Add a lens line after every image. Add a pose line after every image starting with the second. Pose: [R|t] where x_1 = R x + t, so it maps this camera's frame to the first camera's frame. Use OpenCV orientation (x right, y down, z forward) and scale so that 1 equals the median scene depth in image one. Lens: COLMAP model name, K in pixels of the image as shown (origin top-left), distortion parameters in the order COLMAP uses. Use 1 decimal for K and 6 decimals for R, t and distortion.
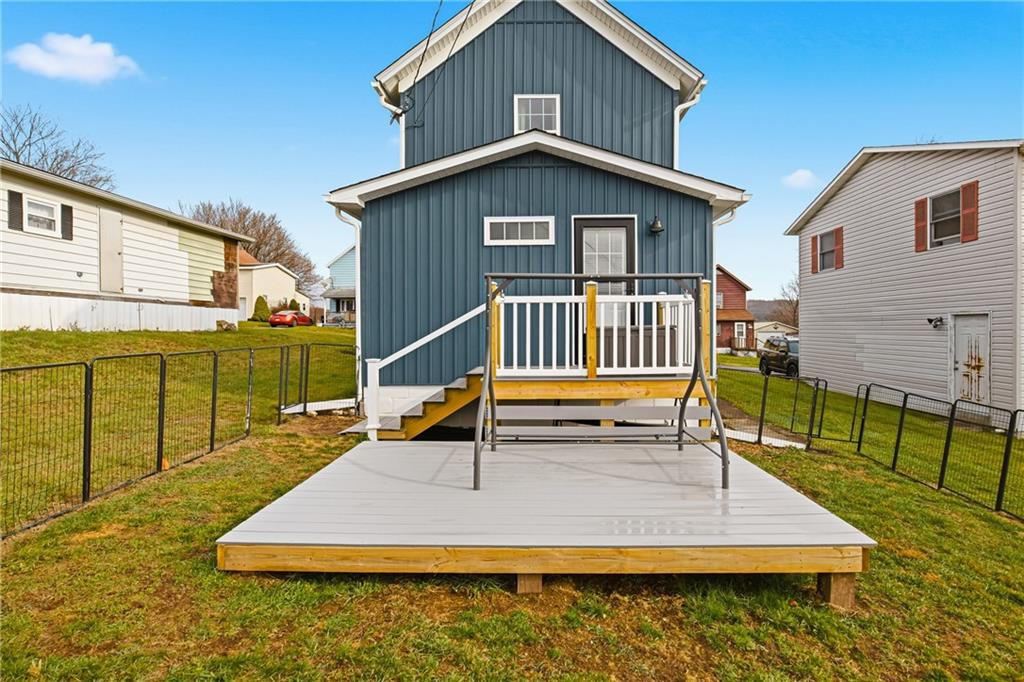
lens RADIAL K [[696.2, 0, 512.0], [0, 696.2, 341.0], [0, 0, 1]] dist [-0.000817, 0.000158]
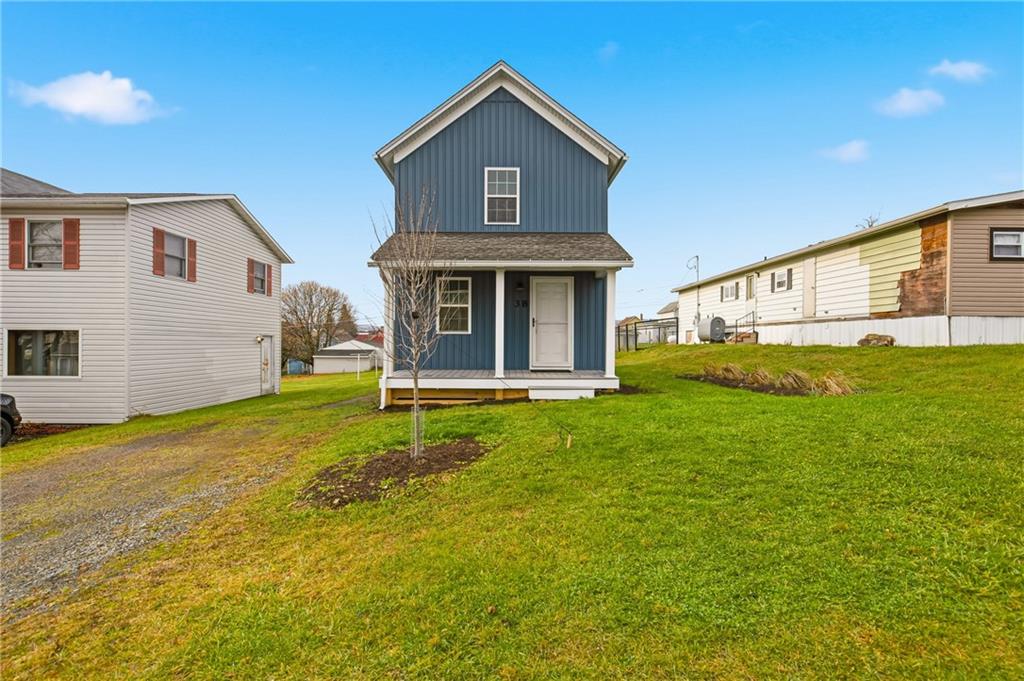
lens RADIAL K [[421.3, 0, 512.0], [0, 421.3, 340.5], [0, 0, 1]] dist [-0.001226, 0.000062]
pose [[-0.999271, 0.000040, -0.038184, 0.047364], [-0.000454, 0.999916, 0.012944, -0.031763], [0.038181, 0.012952, -0.999187, 1.670819]]
